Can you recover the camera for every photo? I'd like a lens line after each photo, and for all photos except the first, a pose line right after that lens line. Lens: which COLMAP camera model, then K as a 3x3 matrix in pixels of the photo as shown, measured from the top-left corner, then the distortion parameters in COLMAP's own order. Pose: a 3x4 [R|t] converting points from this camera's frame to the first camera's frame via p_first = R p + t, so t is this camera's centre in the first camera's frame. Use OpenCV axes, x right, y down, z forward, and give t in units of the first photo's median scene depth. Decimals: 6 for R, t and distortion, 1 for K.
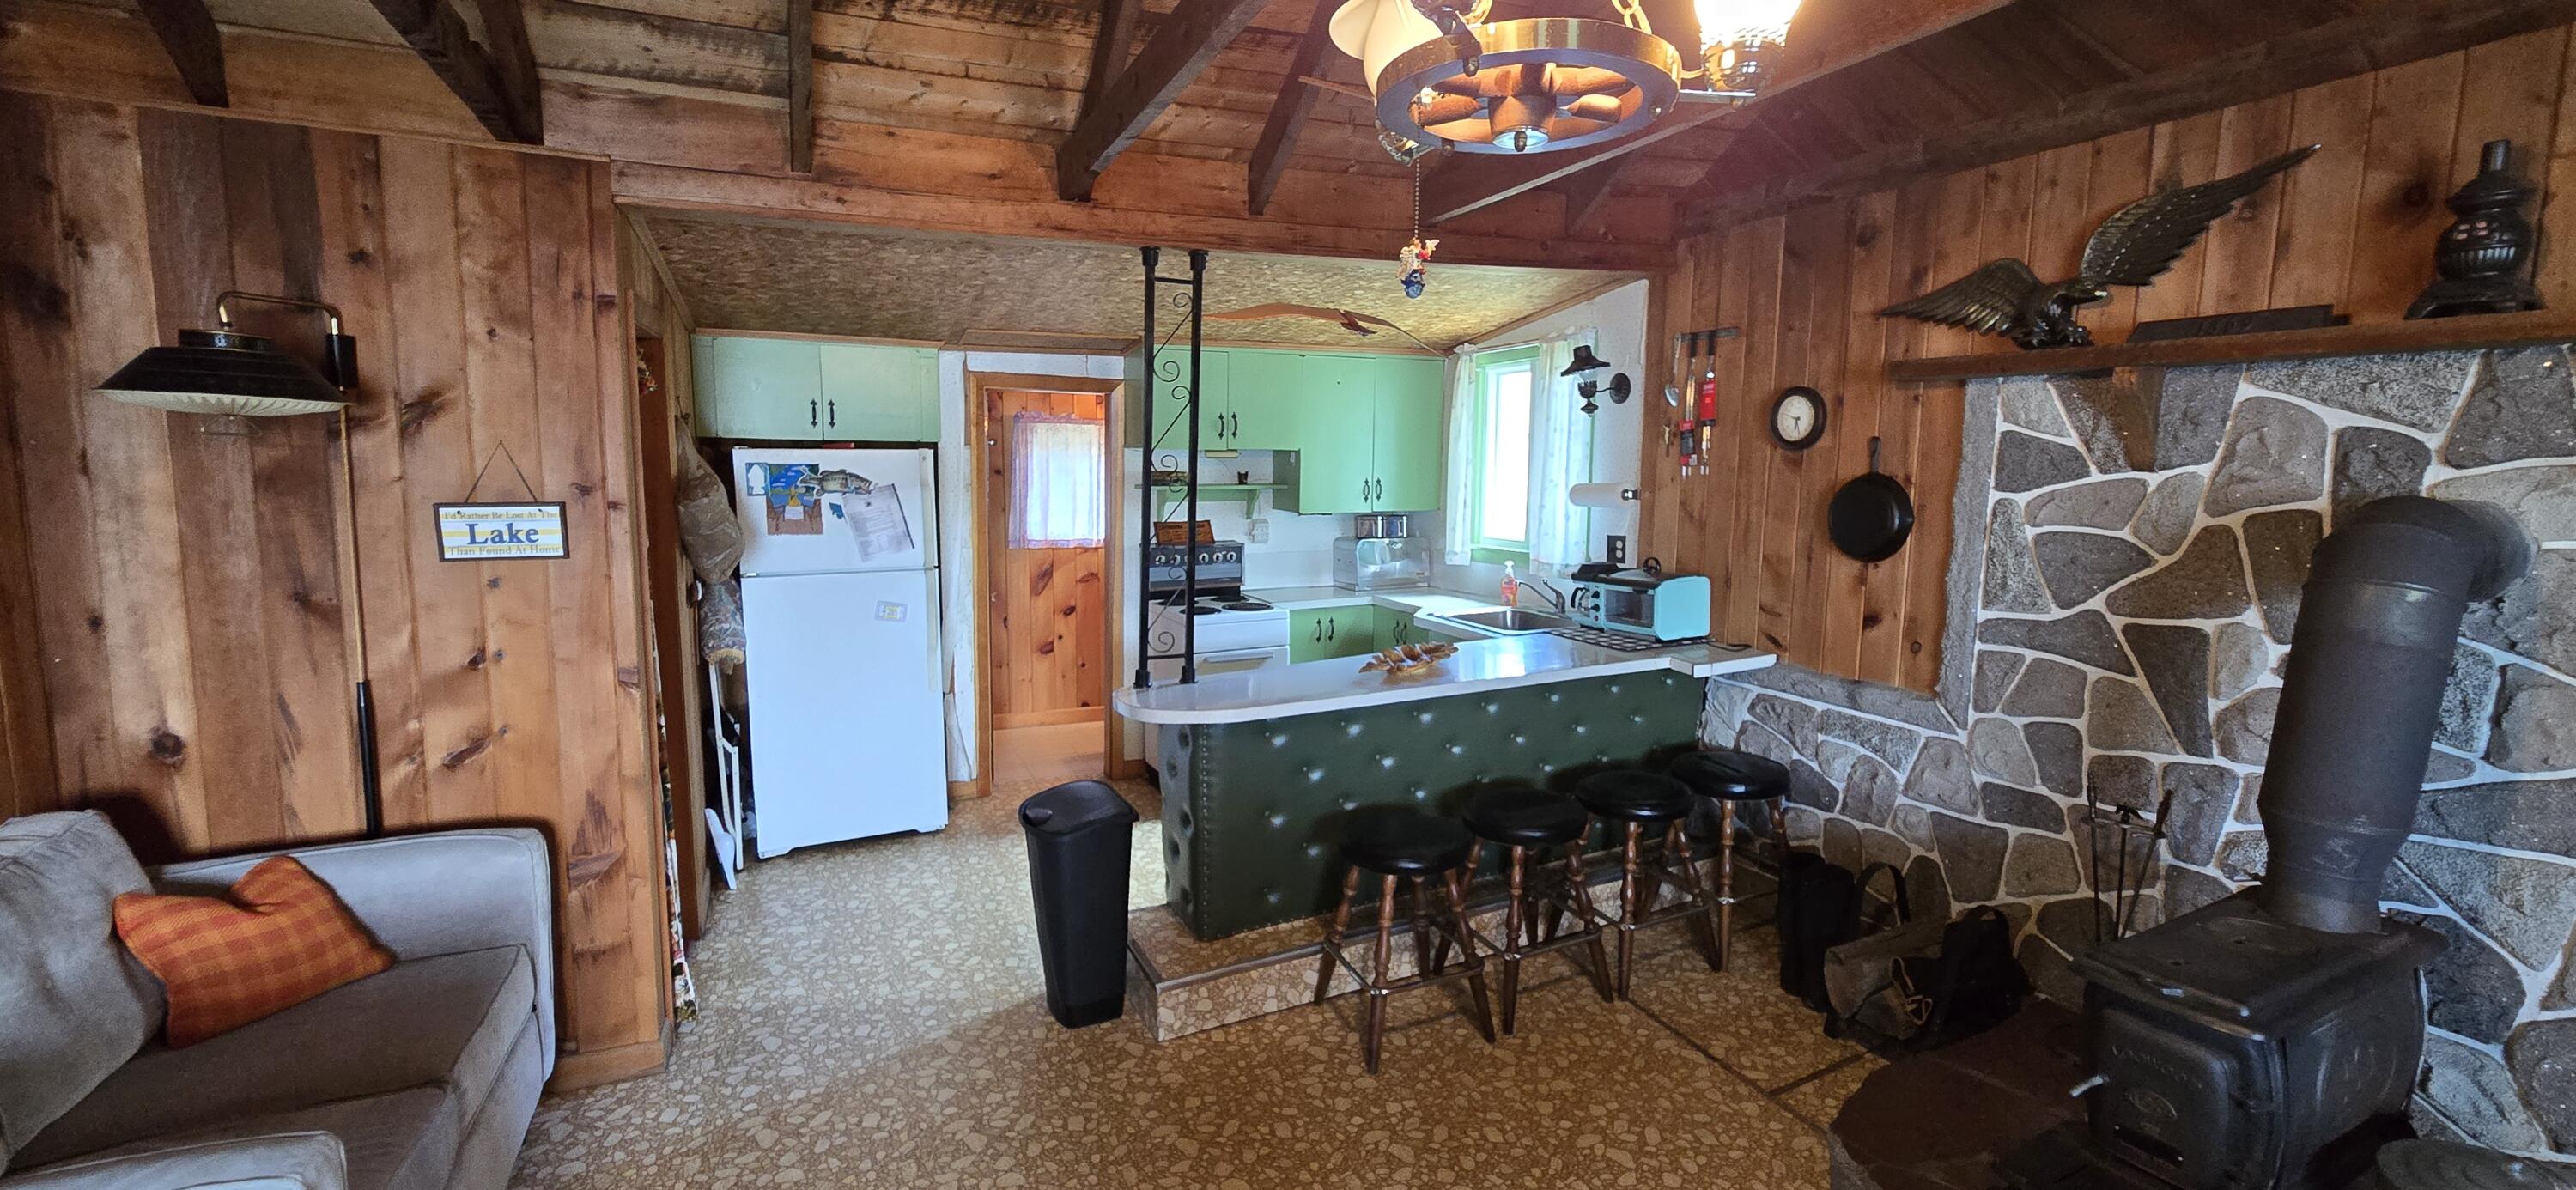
lens RADIAL K [[1057.1, 0, 1304.3], [0, 1057.1, 591.6], [0, 0, 1]] dist [-0.003255, 0.000989]
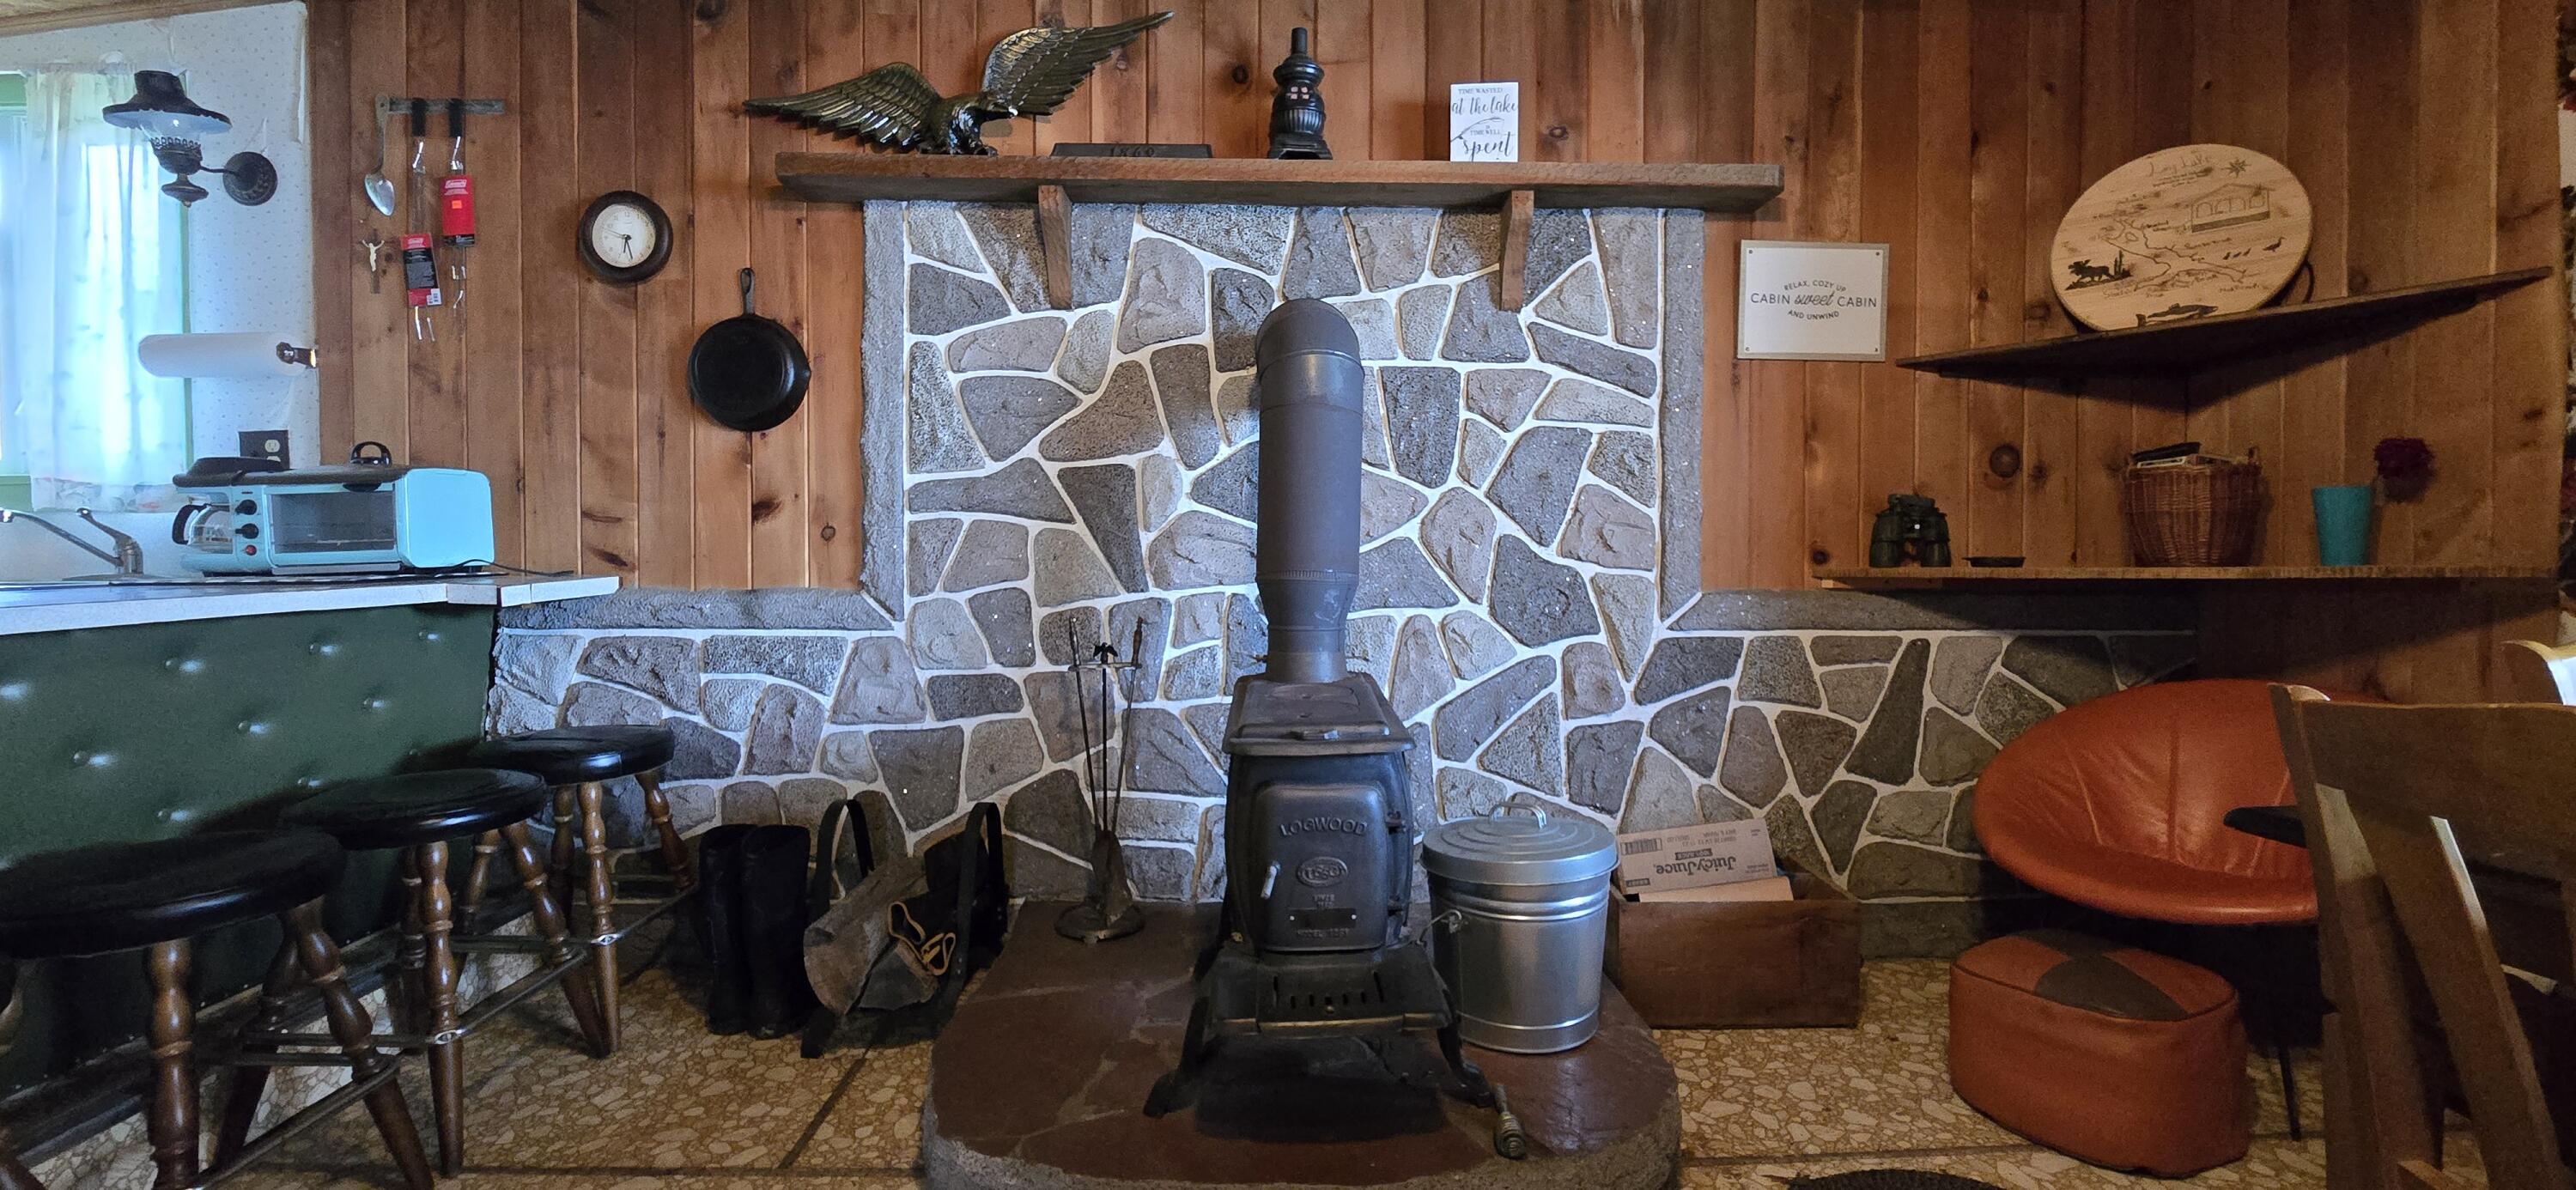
lens RADIAL K [[1057.1, 0, 1298.1], [0, 1057.1, 588.5], [0, 0, 1]] dist [-0.003255, 0.000989]
pose [[0.407495, -0.029053, 0.912745, -0.005602], [0.114831, 0.993191, -0.019653, 0.156086], [-0.905959, 0.112820, 0.408057, 0.371200]]
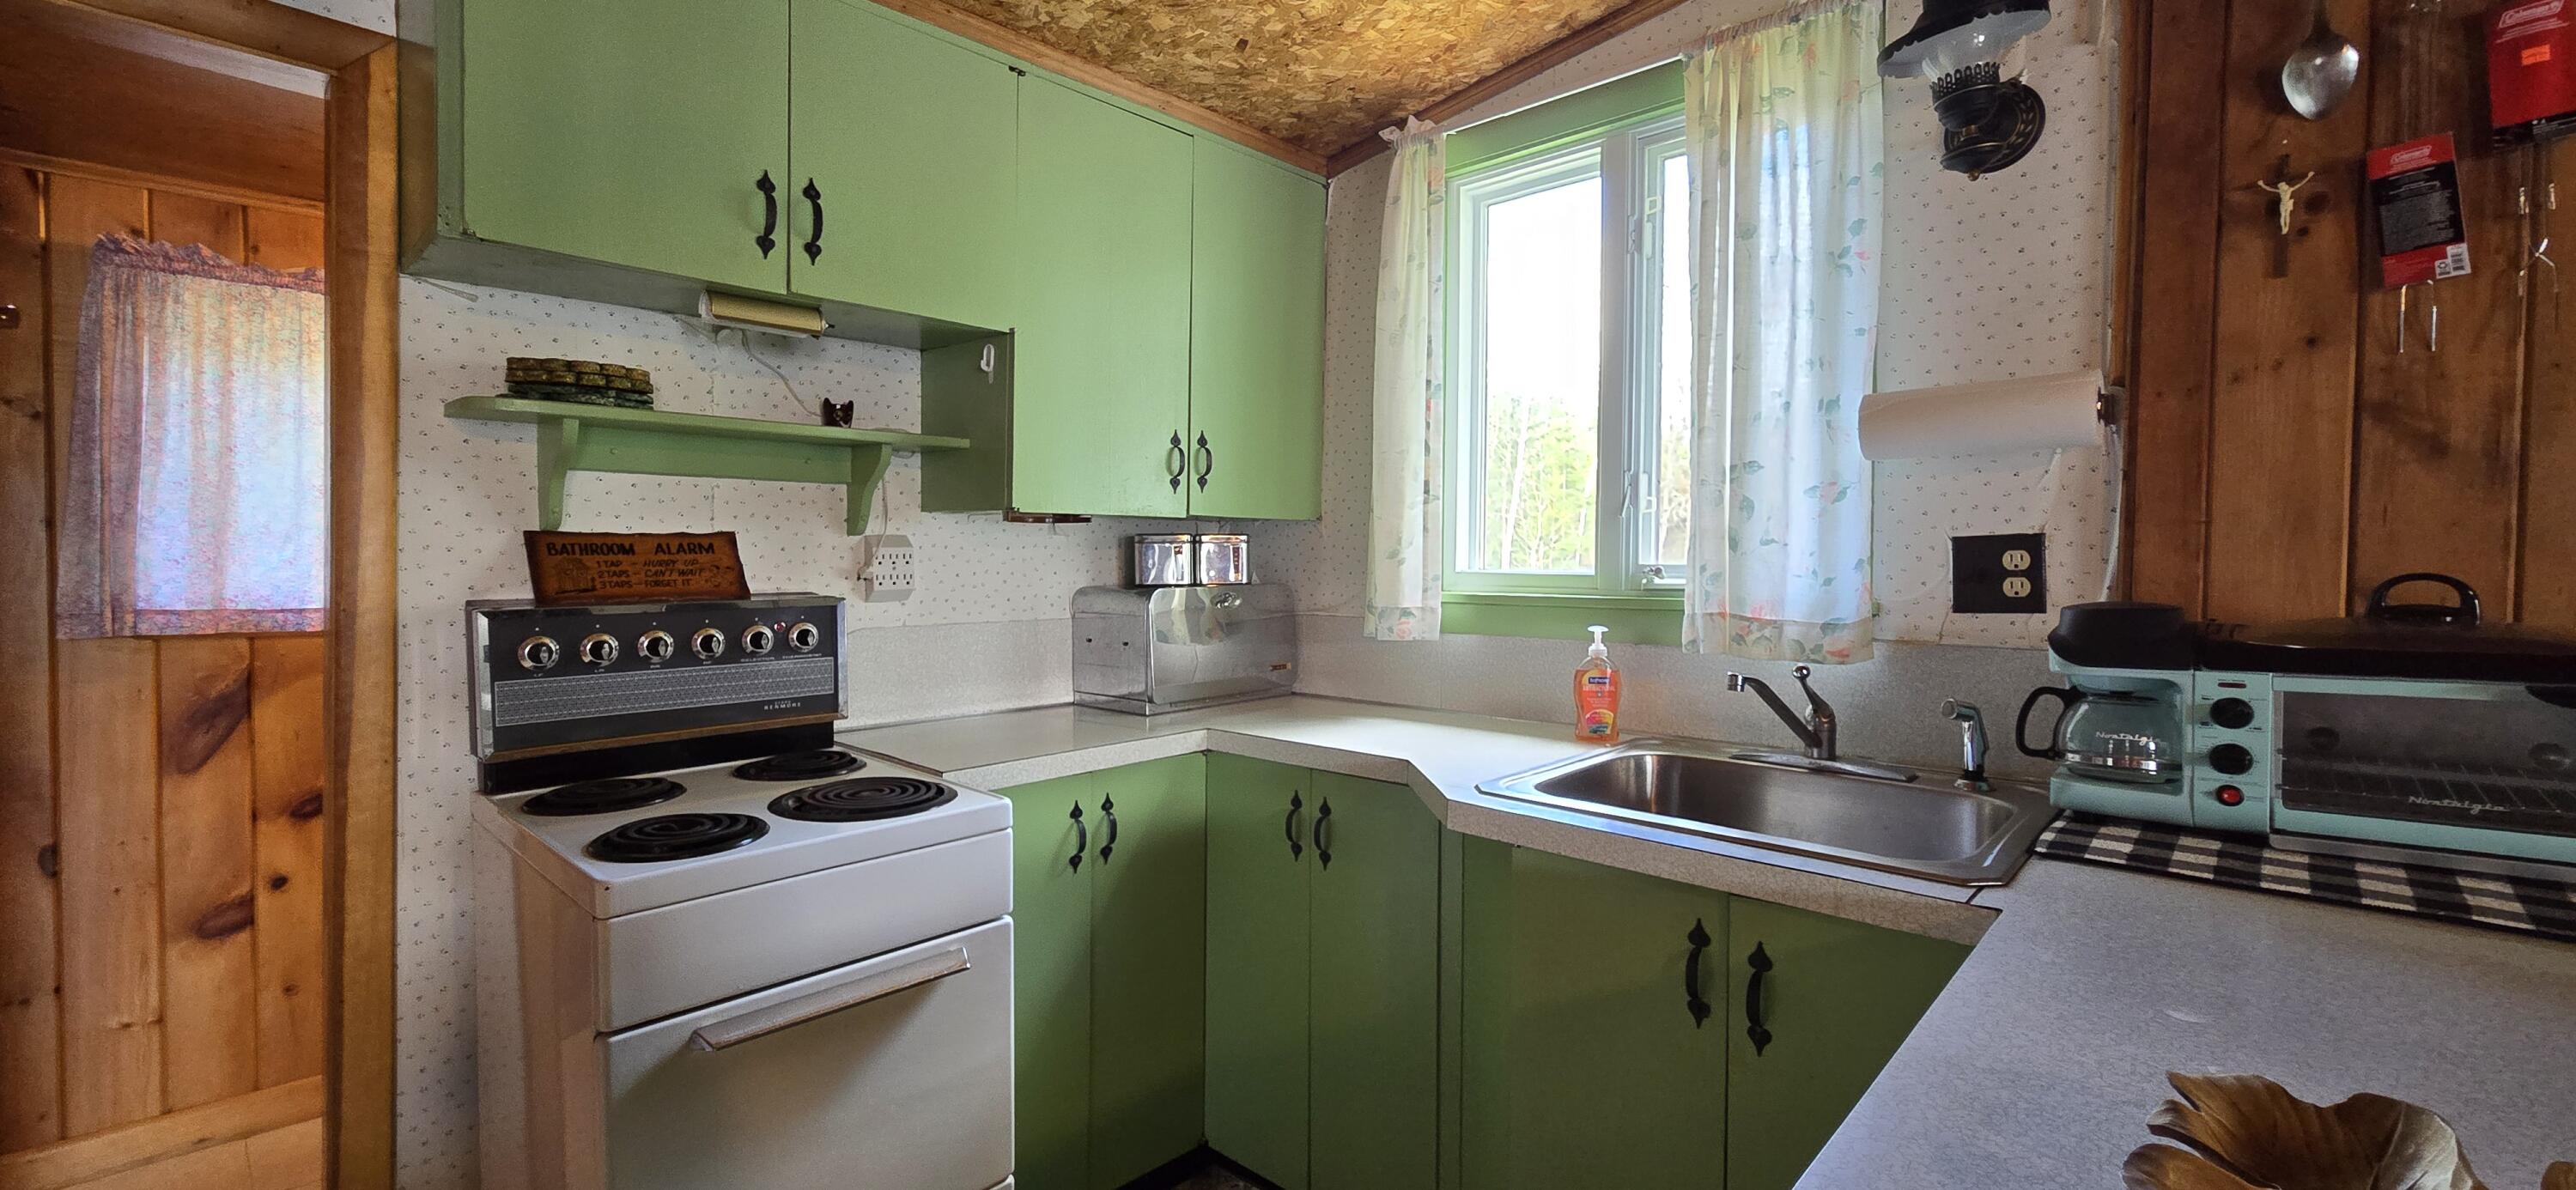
lens RADIAL K [[1057.1, 0, 1300.0], [0, 1057.1, 584.4], [0, 0, 1]] dist [-0.003255, 0.000989]
pose [[0.929475, -0.010845, 0.368726, -0.078741], [0.045062, 0.995420, -0.084314, -0.024481], [-0.366123, 0.094984, 0.925706, 1.084067]]
